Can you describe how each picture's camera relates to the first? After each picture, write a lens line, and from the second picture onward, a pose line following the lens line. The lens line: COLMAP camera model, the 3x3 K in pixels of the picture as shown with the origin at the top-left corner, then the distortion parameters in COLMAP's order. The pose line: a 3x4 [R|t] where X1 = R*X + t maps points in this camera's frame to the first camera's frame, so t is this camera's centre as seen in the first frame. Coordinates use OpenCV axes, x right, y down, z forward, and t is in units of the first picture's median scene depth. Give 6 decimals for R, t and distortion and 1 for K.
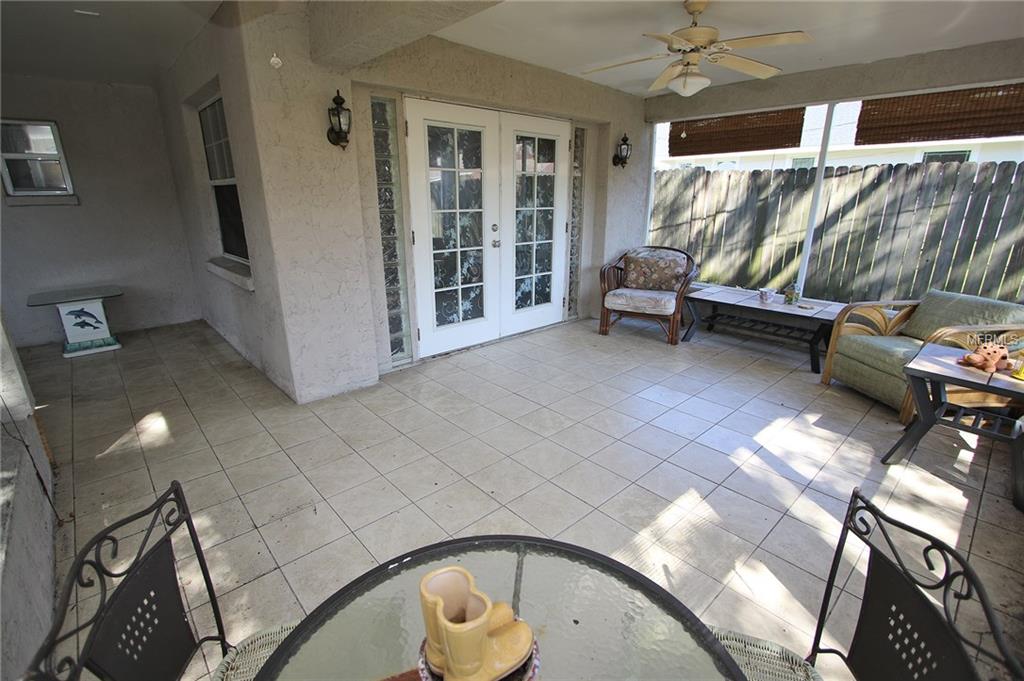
lens RADIAL K [[466.7, 0, 509.8], [0, 466.7, 338.4], [0, 0, 1]] dist [-0.011413, -0.000006]
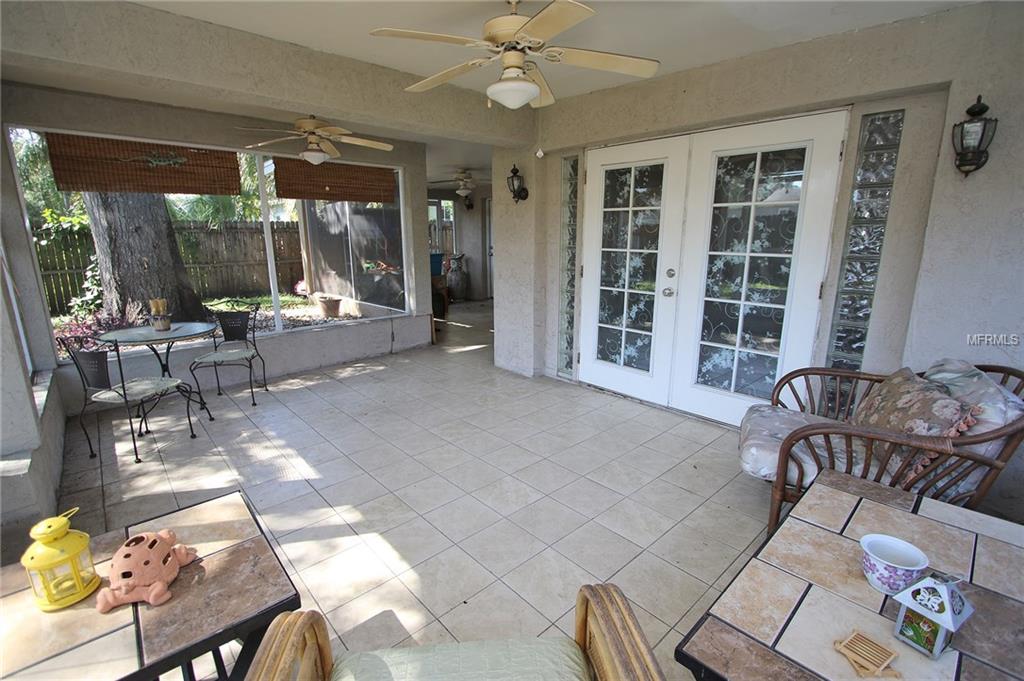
lens RADIAL K [[466.7, 0, 507.0], [0, 466.7, 341.1], [0, 0, 1]] dist [-0.011413, -0.000006]
pose [[-0.001357, 0.228313, -0.973587, 0.830785], [-0.291397, 0.931246, 0.218789, -0.227411], [0.956601, 0.283997, 0.065266, 0.720603]]
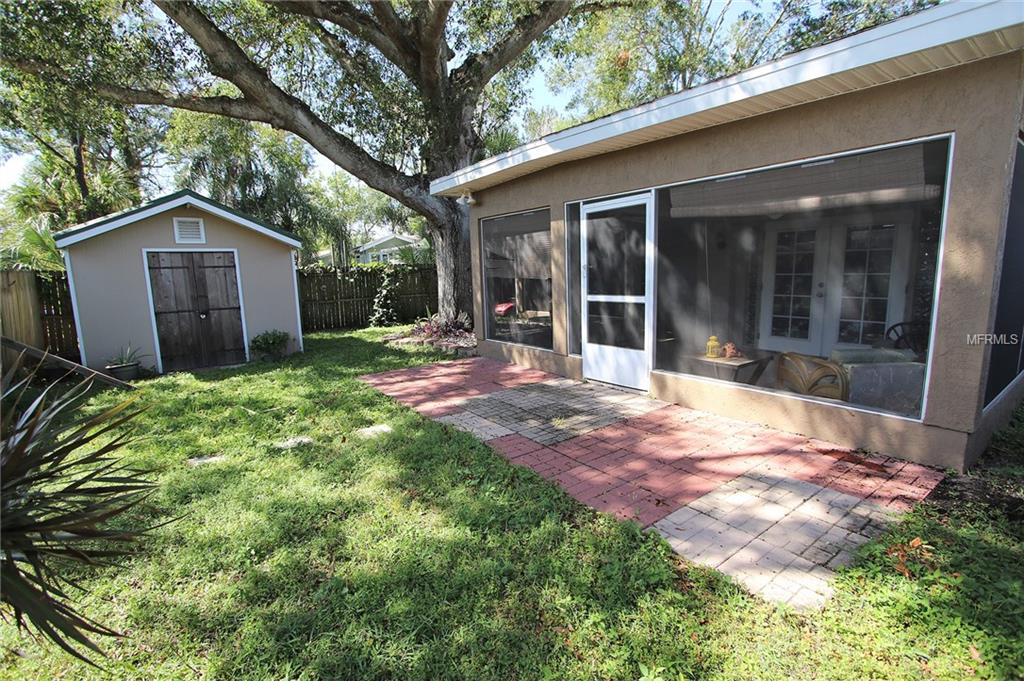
lens RADIAL K [[466.7, 0, 506.0], [0, 466.7, 339.9], [0, 0, 1]] dist [-0.011413, -0.000006]
pose [[-0.114523, 0.155036, -0.981248, 1.746257], [-0.264962, 0.947199, 0.180581, -0.060324], [0.957434, 0.280674, -0.067397, 0.122437]]
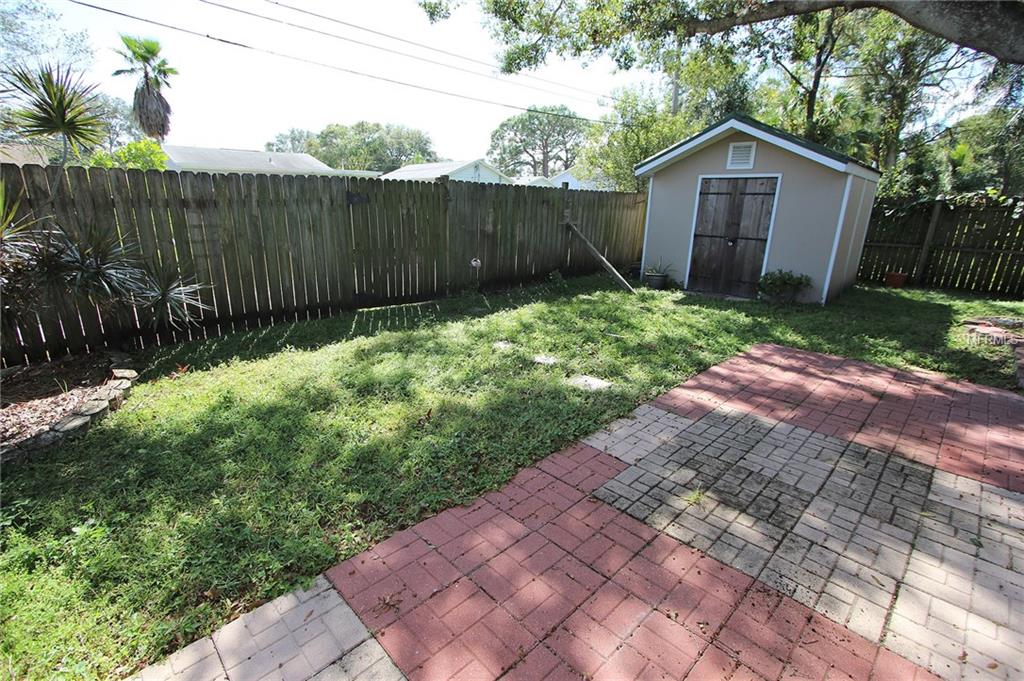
lens RADIAL K [[466.7, 0, 504.4], [0, 466.7, 341.1], [0, 0, 1]] dist [-0.011413, -0.000006]
pose [[-0.999170, 0.004414, -0.040498, 1.051600], [-0.019138, 0.826722, 0.562284, -0.208727], [0.035963, 0.562593, -0.825952, 0.551814]]
